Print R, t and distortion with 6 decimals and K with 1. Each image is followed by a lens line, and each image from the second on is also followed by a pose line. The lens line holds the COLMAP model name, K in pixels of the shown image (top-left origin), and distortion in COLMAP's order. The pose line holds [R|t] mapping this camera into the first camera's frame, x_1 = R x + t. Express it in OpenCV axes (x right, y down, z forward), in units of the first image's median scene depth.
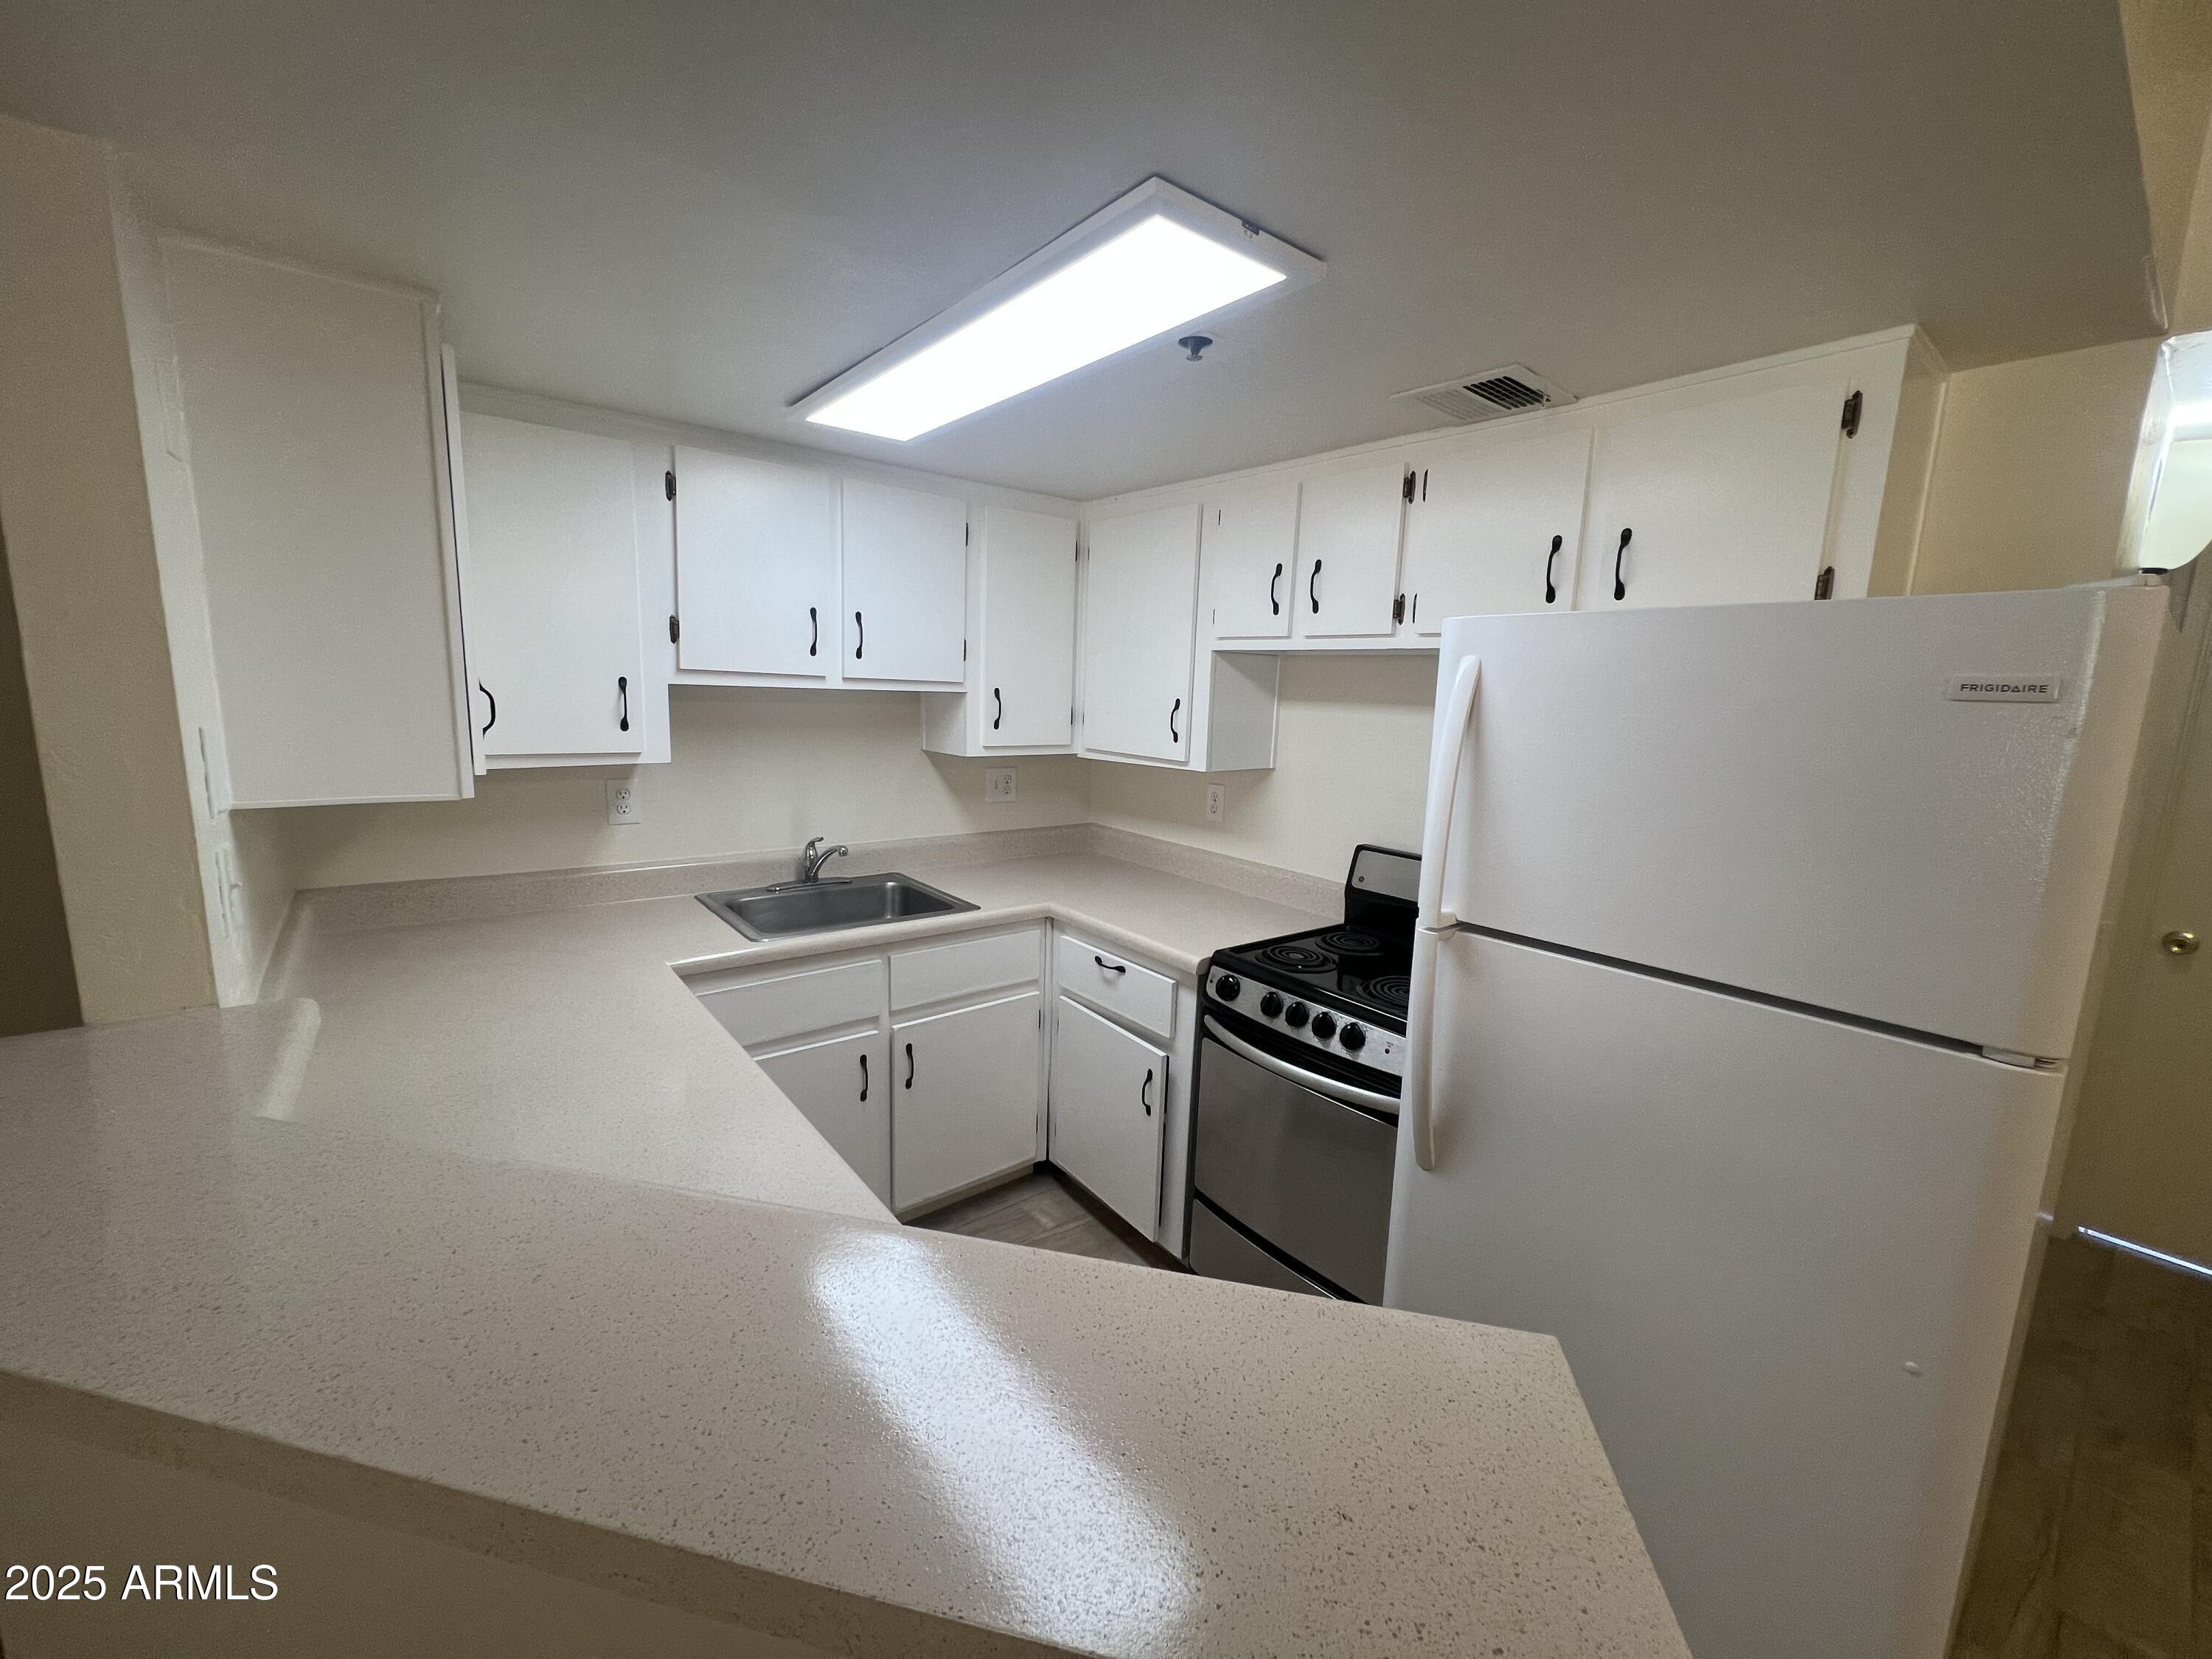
lens RADIAL K [[884.4, 0, 1104.1], [0, 884.4, 824.8], [0, 0, 1]] dist [-0.003282, 0.001065]
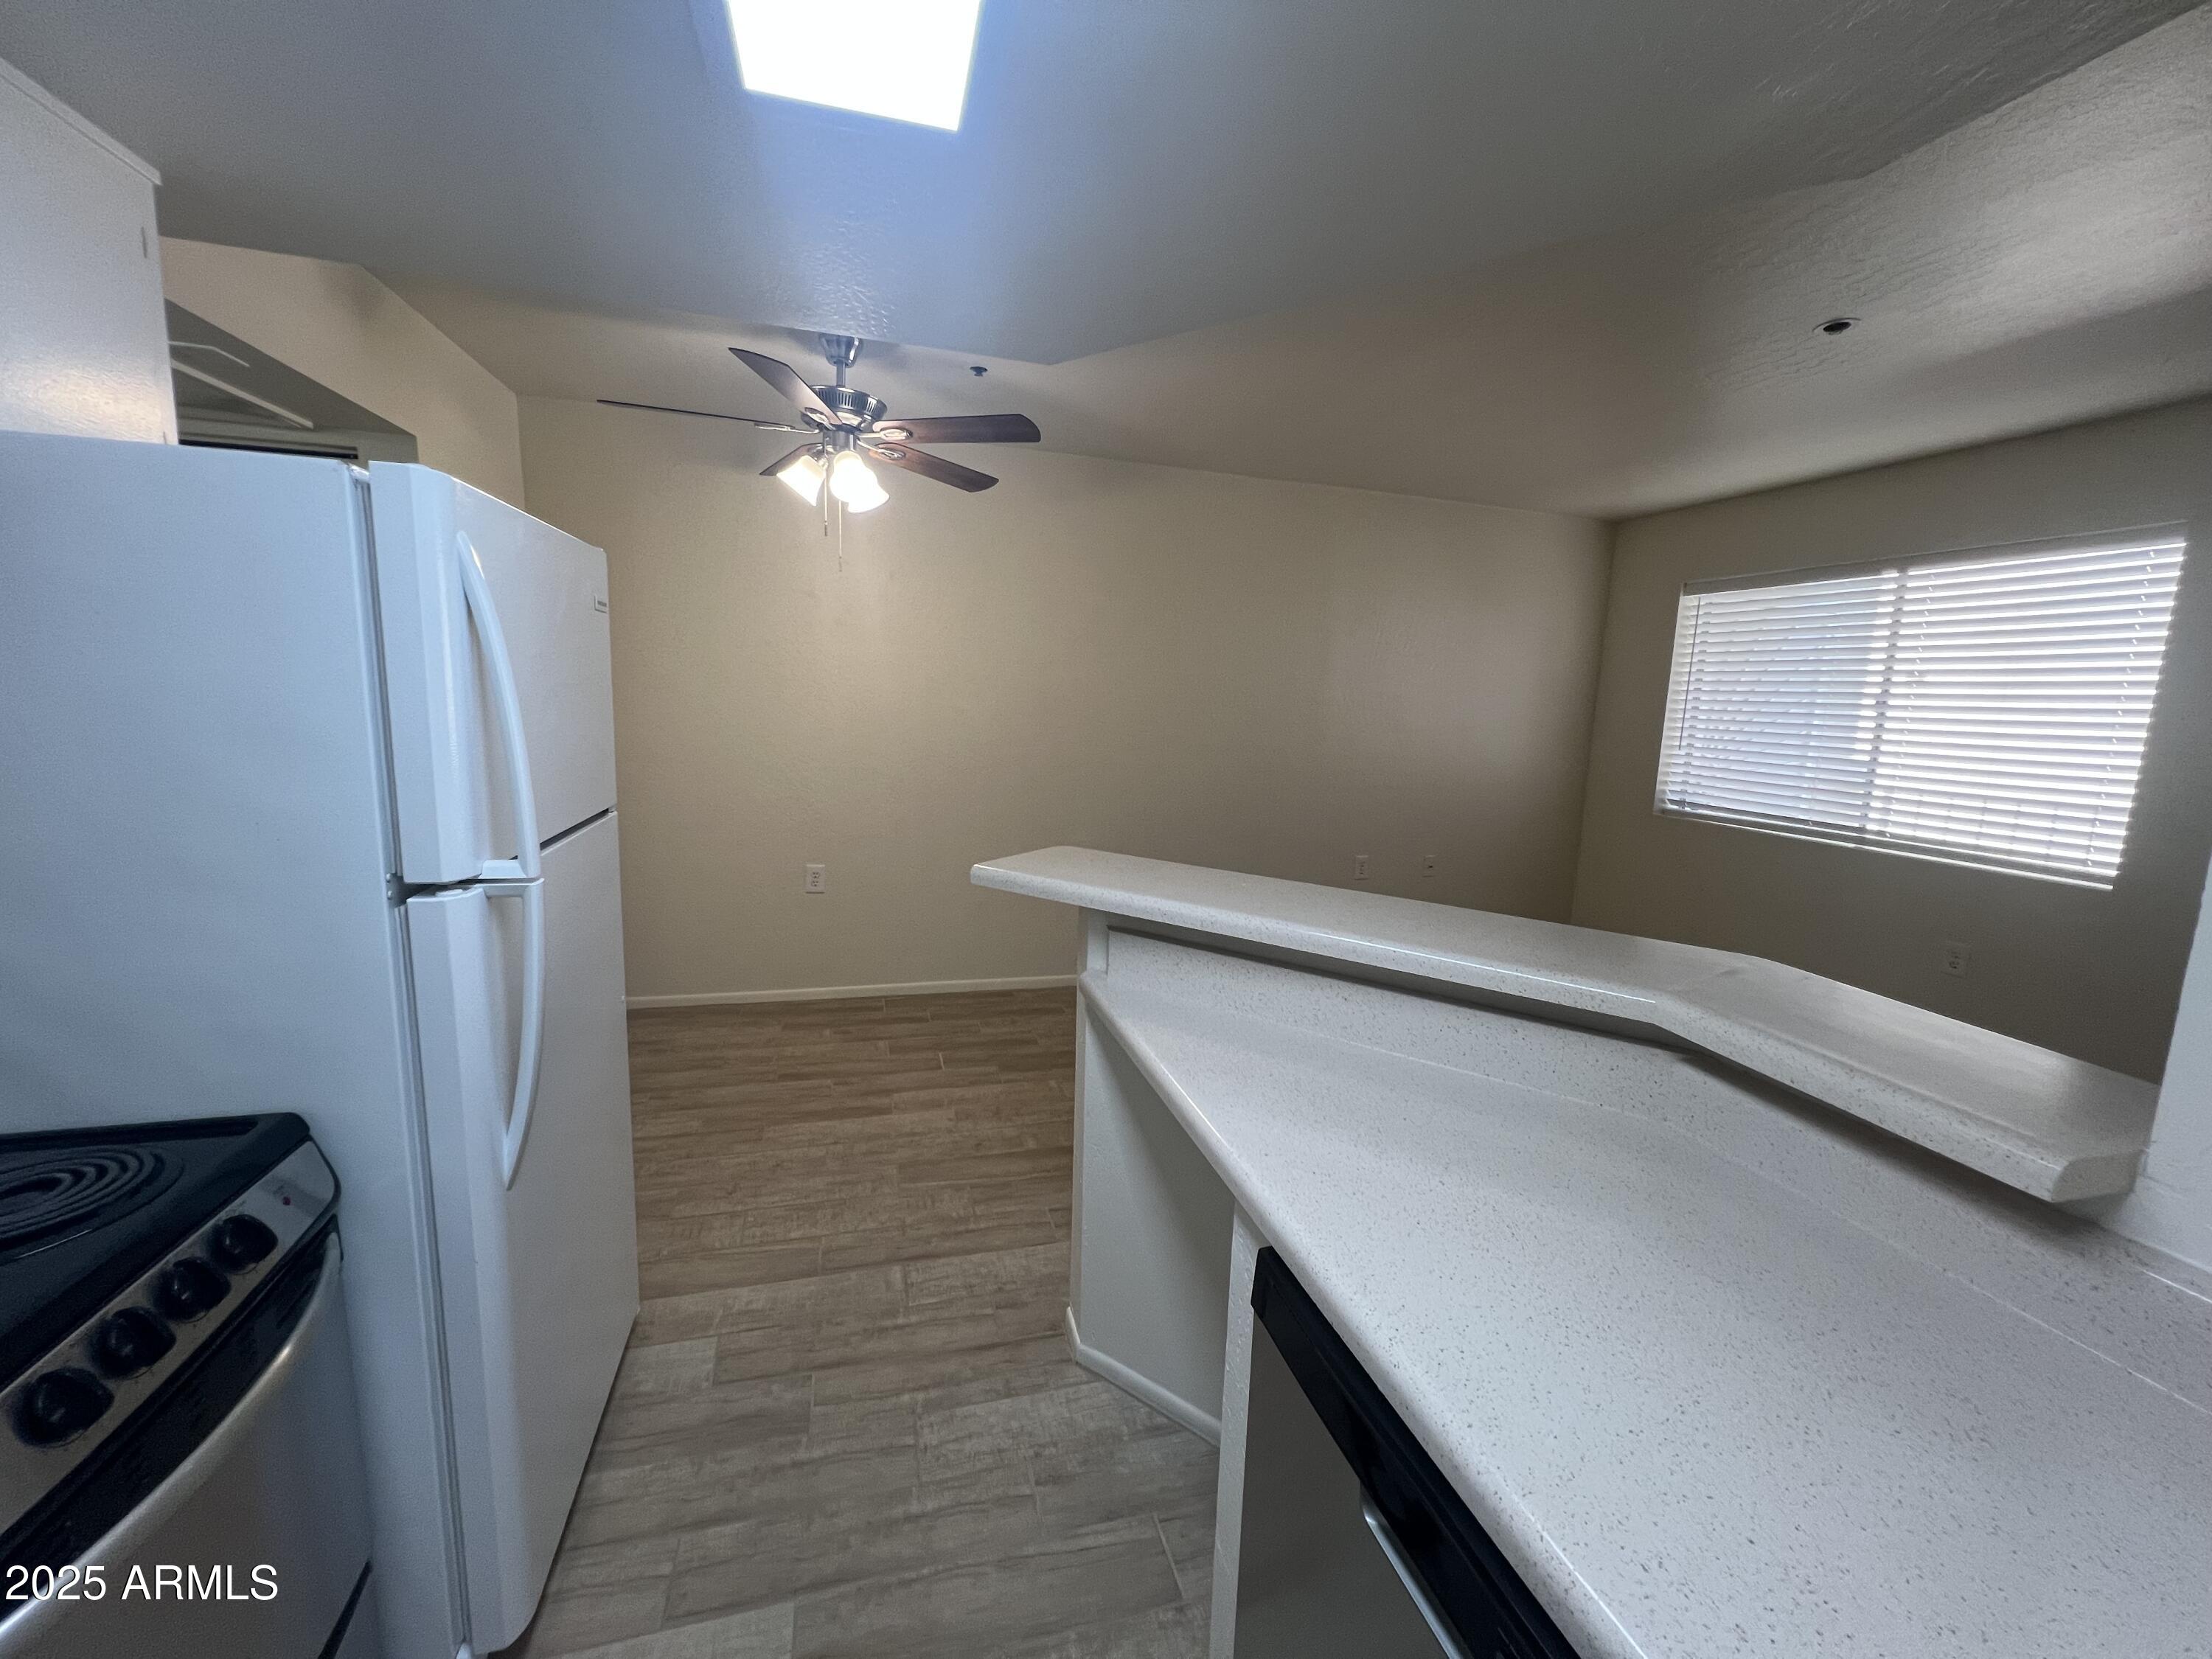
lens RADIAL K [[884.4, 0, 1102.1], [0, 884.4, 825.9], [0, 0, 1]] dist [-0.003282, 0.001065]
pose [[-0.915960, -0.127164, 0.380586, -0.260831], [-0.005470, 0.952326, 0.305033, -0.114014], [-0.401231, 0.277316, -0.872989, 0.930506]]
